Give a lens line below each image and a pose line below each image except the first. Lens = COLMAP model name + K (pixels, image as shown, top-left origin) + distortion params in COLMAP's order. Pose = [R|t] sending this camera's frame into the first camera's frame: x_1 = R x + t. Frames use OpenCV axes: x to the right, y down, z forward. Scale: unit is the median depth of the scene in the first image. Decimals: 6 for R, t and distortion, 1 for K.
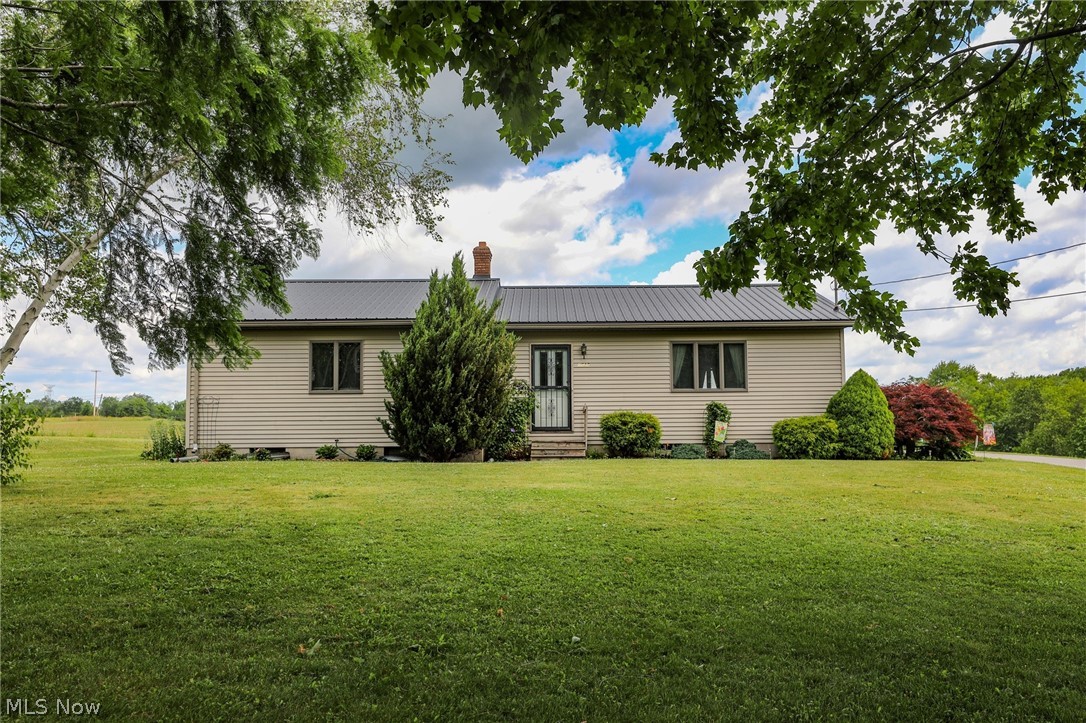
lens RADIAL K [[905.1, 0, 543.0], [0, 905.1, 361.5], [0, 0, 1]] dist [0.064901, -0.000510]
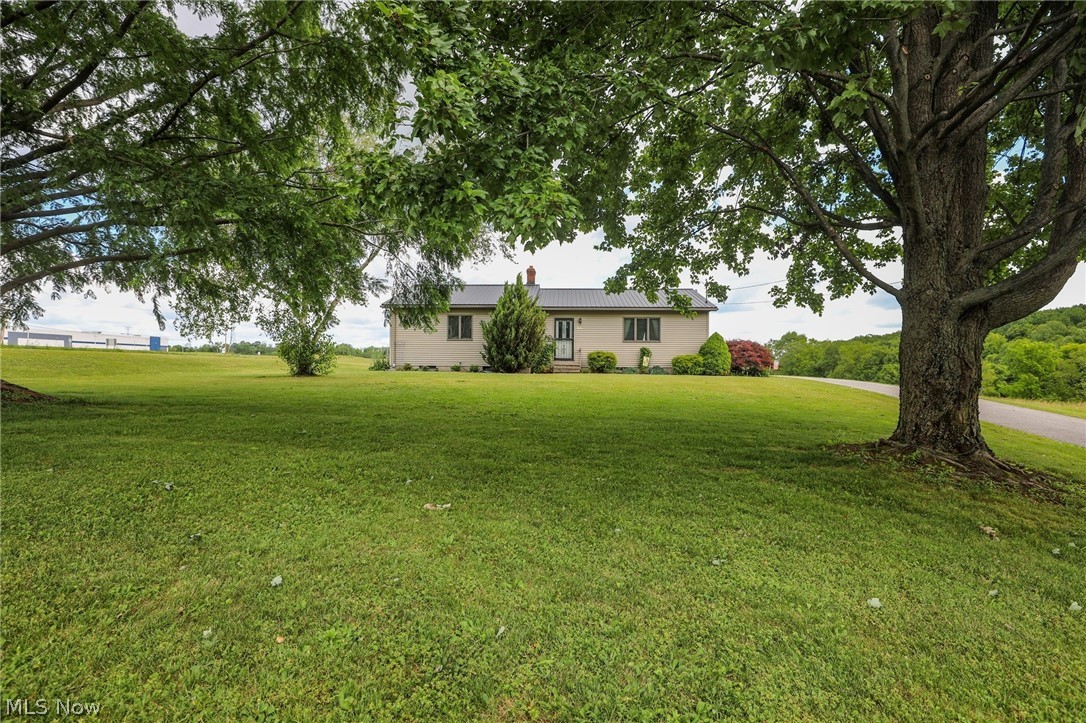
lens RADIAL K [[505.7, 0, 543.0], [0, 505.7, 361.5], [0, 0, 1]] dist [-0.050785, 0.021563]
pose [[0.999057, 0.014661, -0.040856, 0.009764], [-0.011955, 0.997768, 0.065700, 0.005469], [0.041728, -0.065150, 0.997003, -0.145207]]
